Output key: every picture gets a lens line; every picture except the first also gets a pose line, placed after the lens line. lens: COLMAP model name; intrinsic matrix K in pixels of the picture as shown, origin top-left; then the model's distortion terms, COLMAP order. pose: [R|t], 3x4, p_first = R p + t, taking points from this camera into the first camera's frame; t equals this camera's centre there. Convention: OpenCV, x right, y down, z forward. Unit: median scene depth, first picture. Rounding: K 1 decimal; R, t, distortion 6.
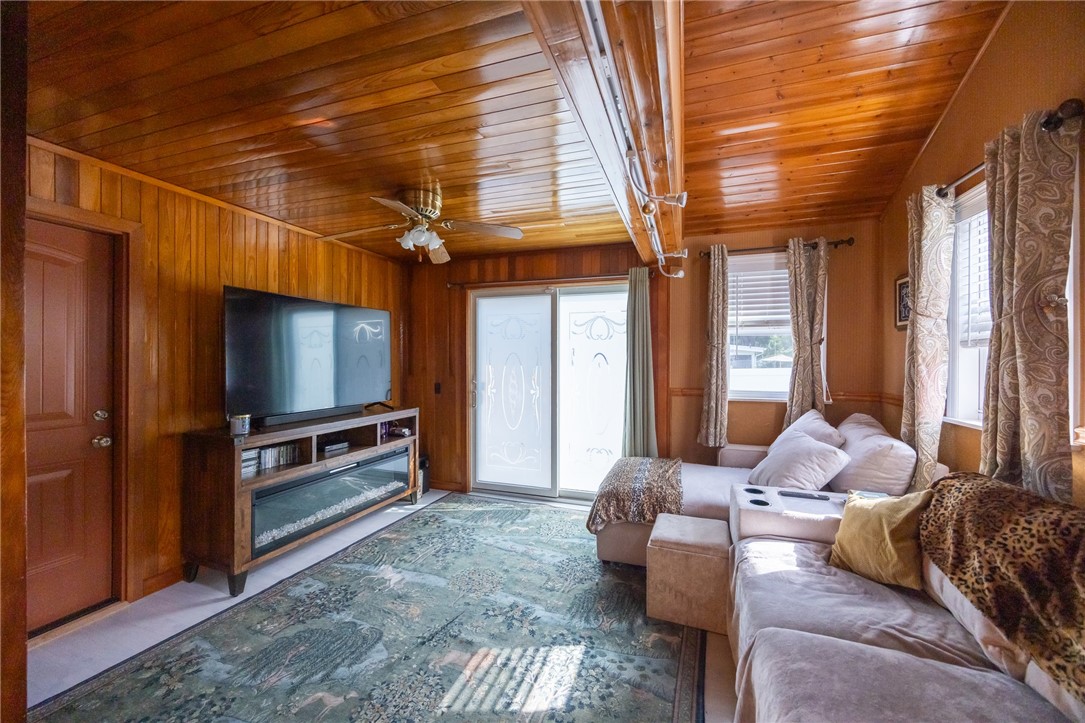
lens RADIAL K [[409.1, 0, 546.2], [0, 409.1, 361.6], [0, 0, 1]] dist [-0.002086, -0.000100]
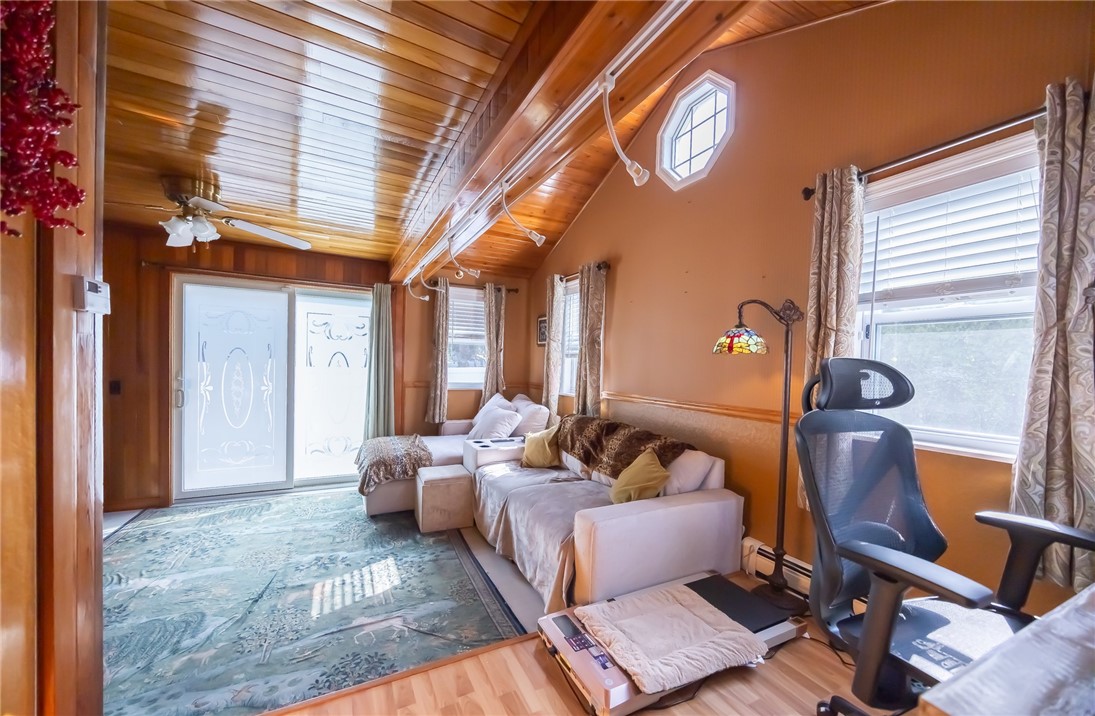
lens RADIAL K [[406.8, 0, 546.4], [0, 406.8, 373.2], [0, 0, 1]] dist [-0.000490, -0.000124]
pose [[0.691612, 0.000158, 0.722270, -0.405416], [-0.022561, 0.999517, 0.021384, 0.002052], [-0.721917, -0.031085, 0.691281, -0.262686]]
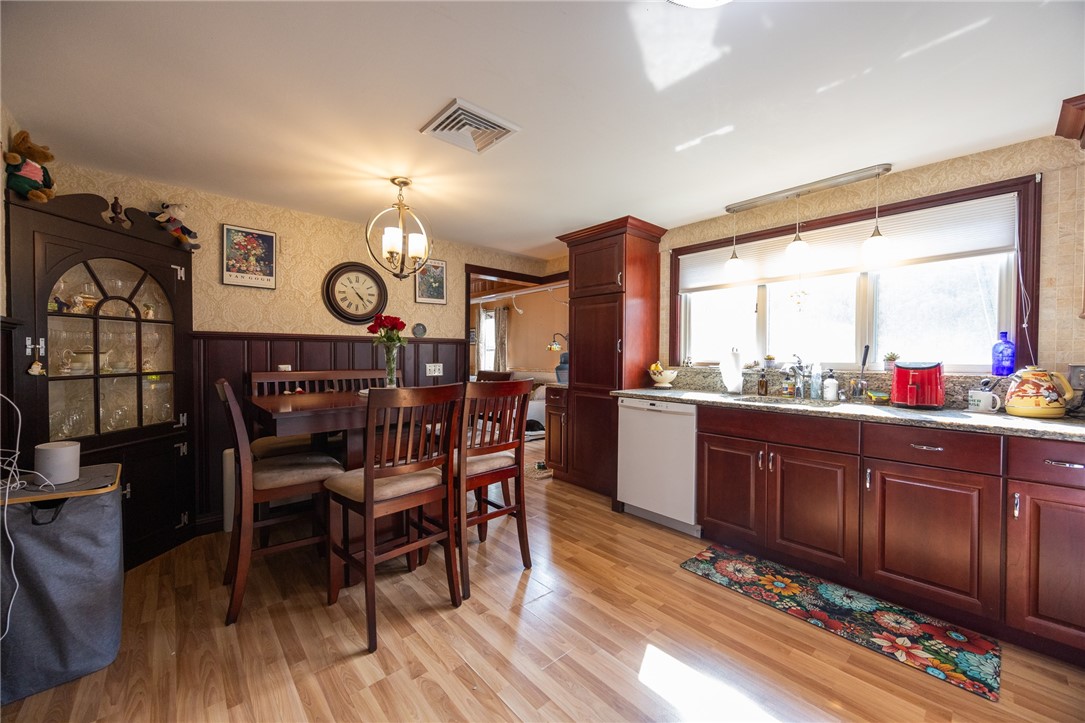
lens RADIAL K [[418.3, 0, 544.2], [0, 418.3, 360.5], [0, 0, 1]] dist [-0.000656, -0.000145]
pose [[0.497514, -0.014341, 0.867337, -1.712643], [0.000010, 0.999863, 0.016527, -0.009758], [-0.867456, -0.008213, 0.497446, -1.147390]]
